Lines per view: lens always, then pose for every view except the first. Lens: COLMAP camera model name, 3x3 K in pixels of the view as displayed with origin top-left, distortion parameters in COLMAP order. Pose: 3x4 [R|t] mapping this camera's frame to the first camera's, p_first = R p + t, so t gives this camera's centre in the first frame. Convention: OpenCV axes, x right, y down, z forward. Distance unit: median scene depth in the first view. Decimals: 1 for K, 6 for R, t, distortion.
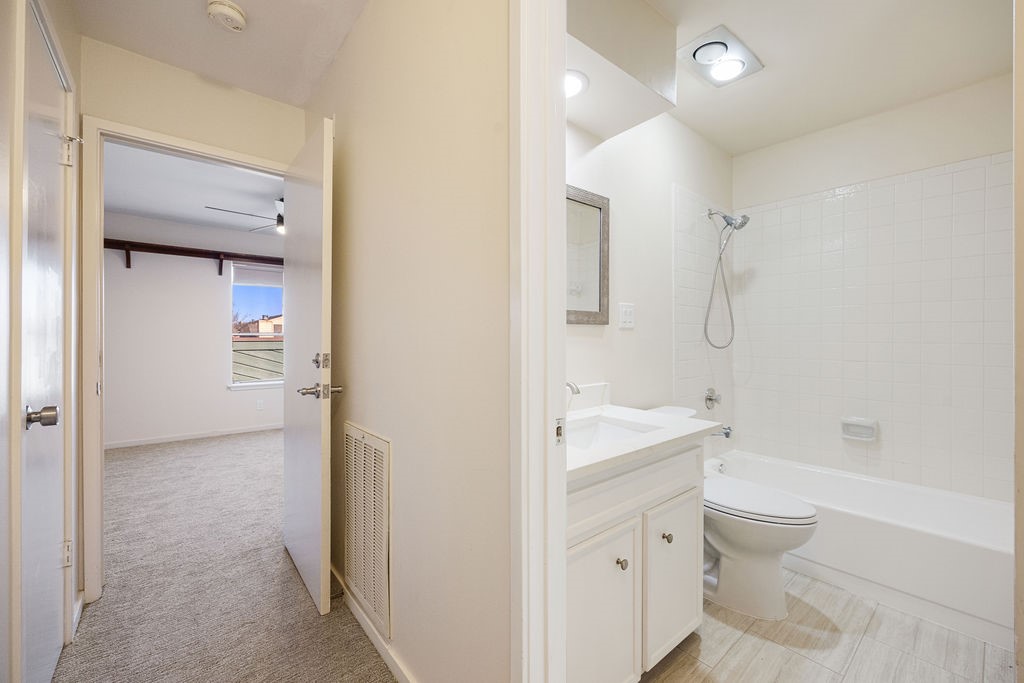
lens RADIAL K [[407.8, 0, 510.1], [0, 407.8, 339.3], [0, 0, 1]] dist [-0.001878, 0.000091]
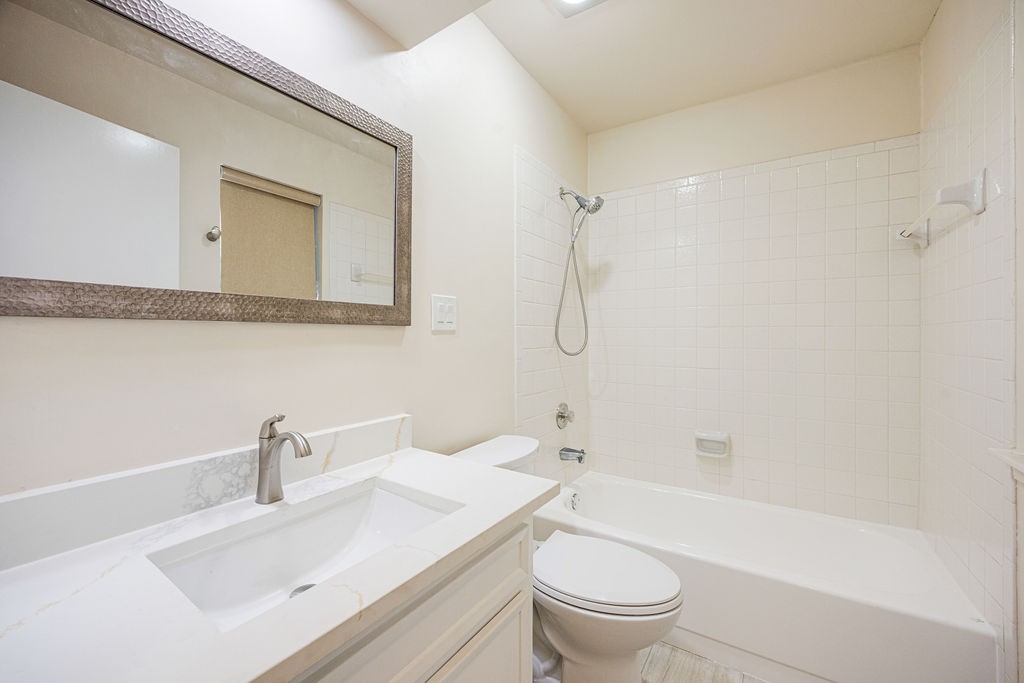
lens RADIAL K [[407.8, 0, 510.8], [0, 407.8, 340.0], [0, 0, 1]] dist [-0.001878, 0.000091]
pose [[0.957476, -0.000881, 0.288511, 0.175605], [0.000804, 1.000000, 0.000384, -0.011303], [-0.288511, -0.000136, 0.957477, 0.272730]]
